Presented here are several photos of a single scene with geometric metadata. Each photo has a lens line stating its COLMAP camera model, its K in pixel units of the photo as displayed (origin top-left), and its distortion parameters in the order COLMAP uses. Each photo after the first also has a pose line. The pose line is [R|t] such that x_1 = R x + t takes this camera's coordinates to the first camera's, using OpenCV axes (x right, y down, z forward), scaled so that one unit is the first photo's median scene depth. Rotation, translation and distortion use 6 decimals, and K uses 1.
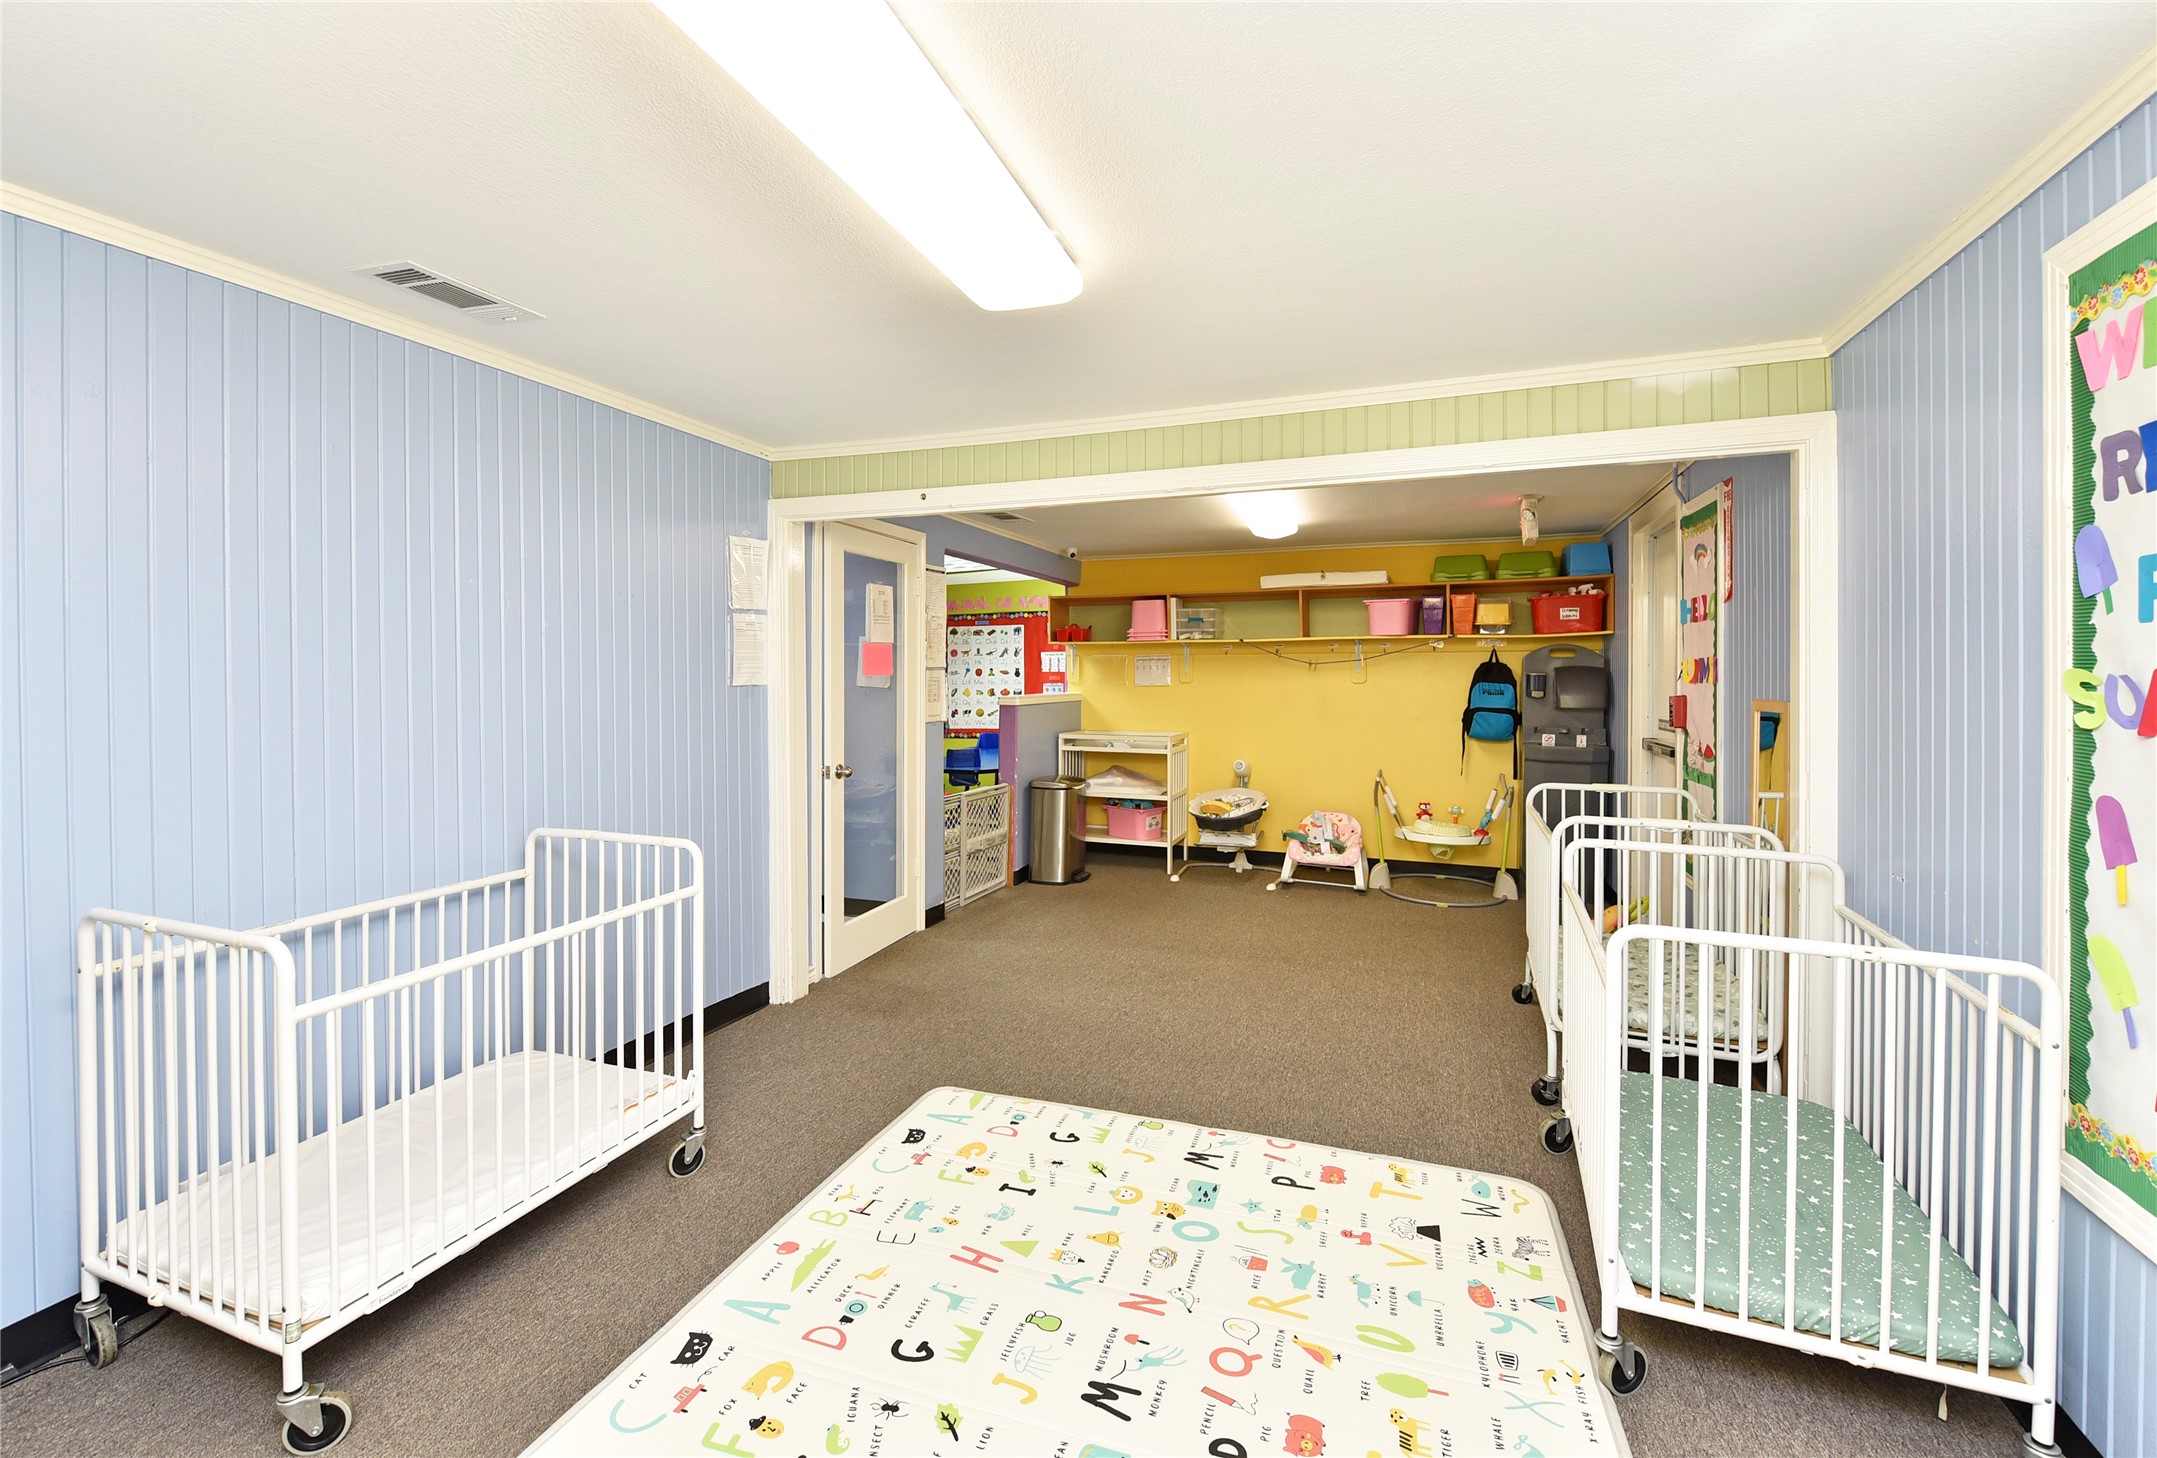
lens RADIAL K [[890.2, 0, 1072.2], [0, 890.2, 682.8], [0, 0, 1]] dist [0.002287, 0.000859]
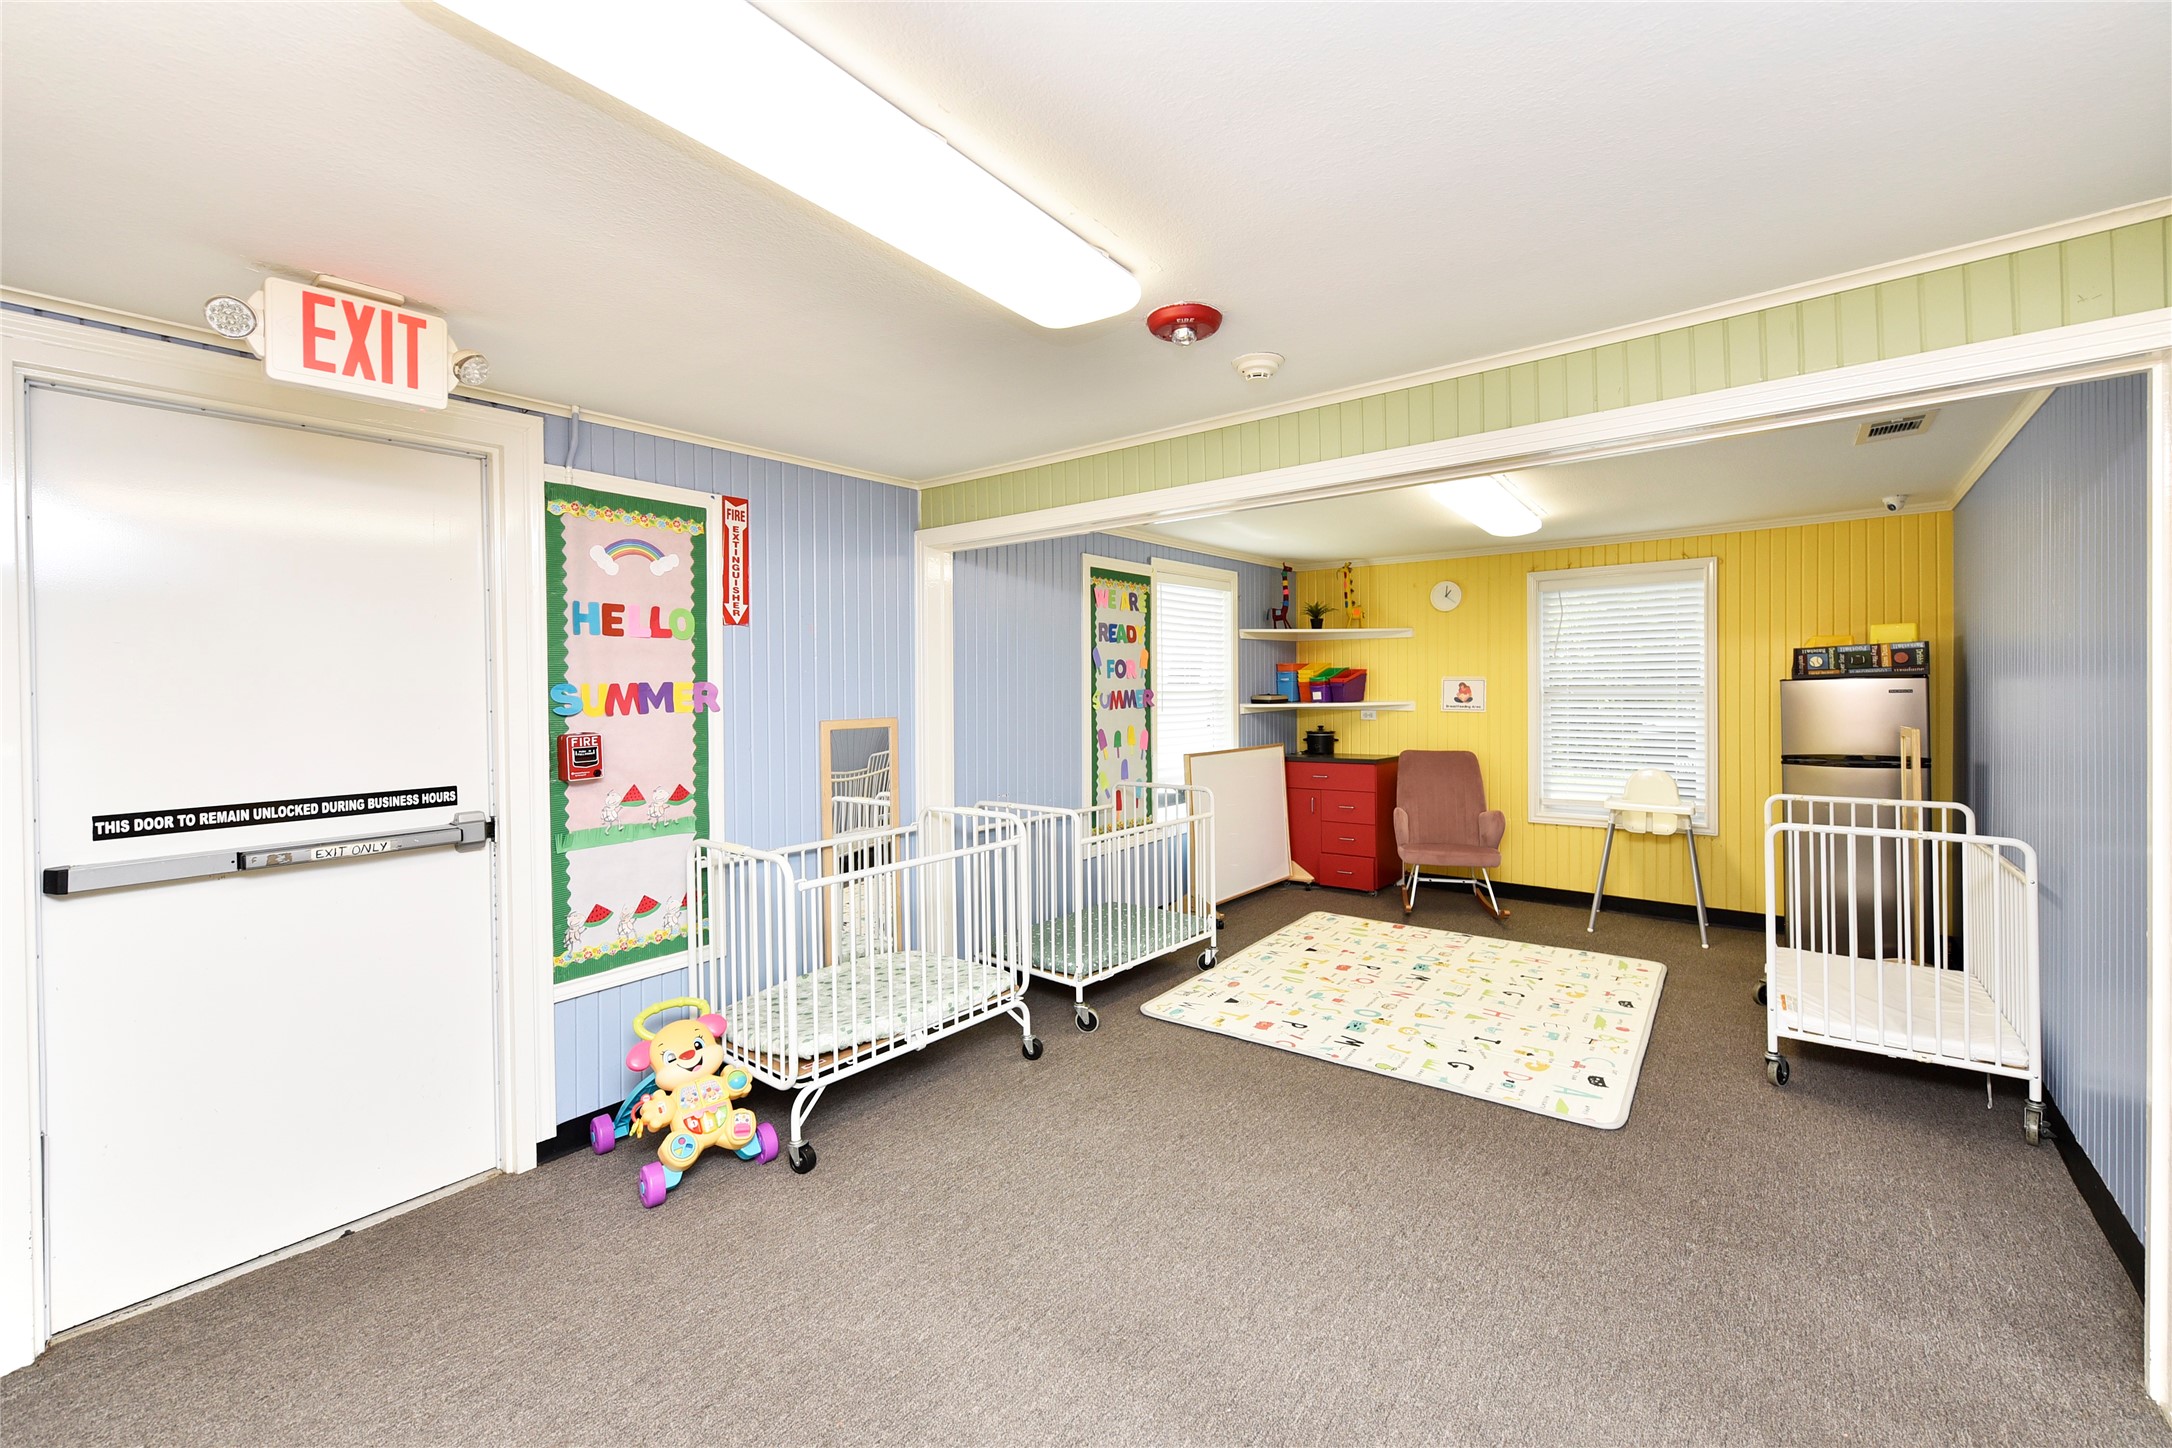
lens RADIAL K [[896.4, 0, 1081.9], [0, 896.4, 684.0], [0, 0, 1]] dist [0.002287, 0.000859]
pose [[-0.953003, 0.009560, 0.302810, 0.142249], [0.012978, 0.999873, 0.009277, -0.052956], [-0.302683, 0.012771, -0.953006, 3.006676]]
